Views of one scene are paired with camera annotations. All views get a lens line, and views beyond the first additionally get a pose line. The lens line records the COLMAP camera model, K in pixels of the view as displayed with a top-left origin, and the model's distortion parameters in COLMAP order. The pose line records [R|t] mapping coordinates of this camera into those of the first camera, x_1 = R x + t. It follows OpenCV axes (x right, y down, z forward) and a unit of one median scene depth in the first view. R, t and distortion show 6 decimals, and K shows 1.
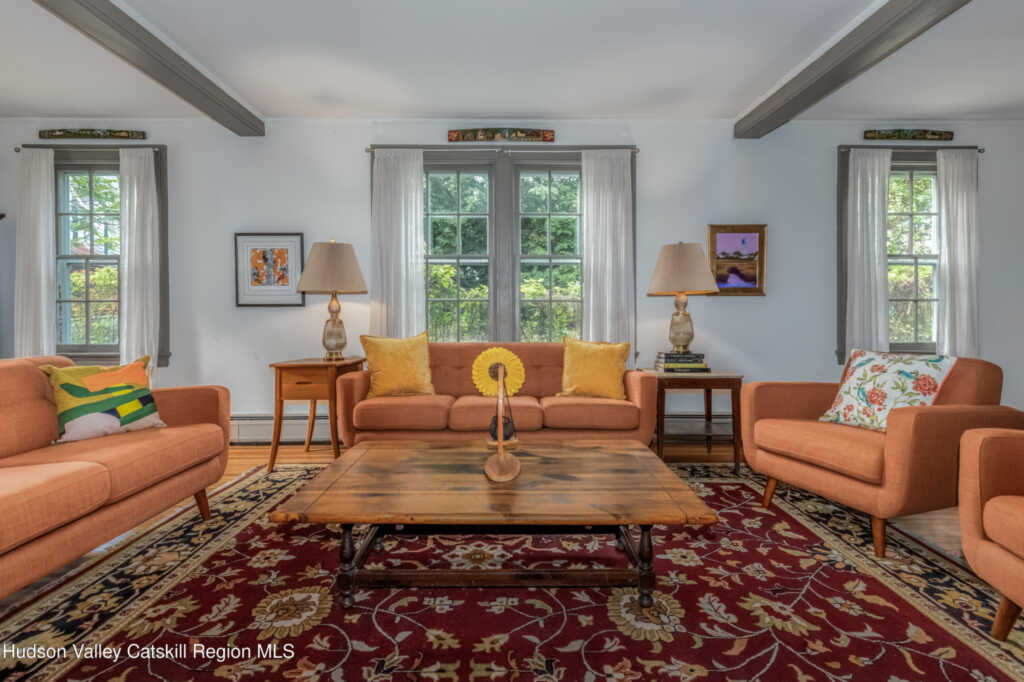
lens RADIAL K [[487.7, 0, 513.2], [0, 487.7, 320.7], [0, 0, 1]] dist [0.000434, 0.000090]
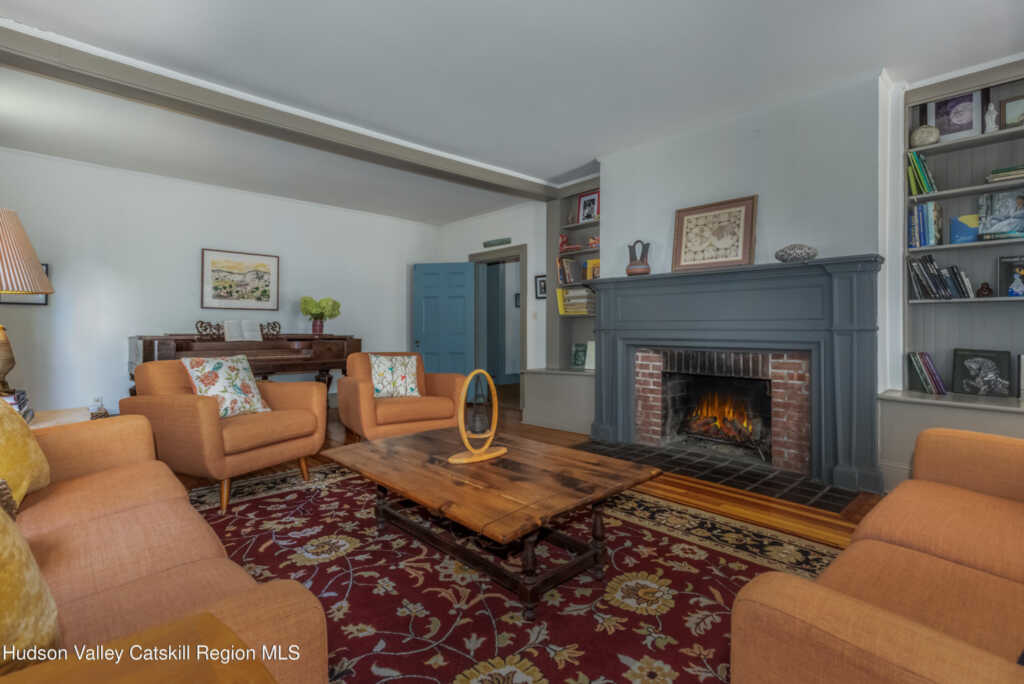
lens RADIAL K [[487.7, 0, 513.2], [0, 487.7, 321.7], [0, 0, 1]] dist [0.000434, 0.000090]
pose [[-0.678559, 0.006655, 0.734516, -0.913401], [0.013719, 0.999899, 0.003614, -0.029052], [-0.734418, 0.012529, -0.678582, 1.663854]]
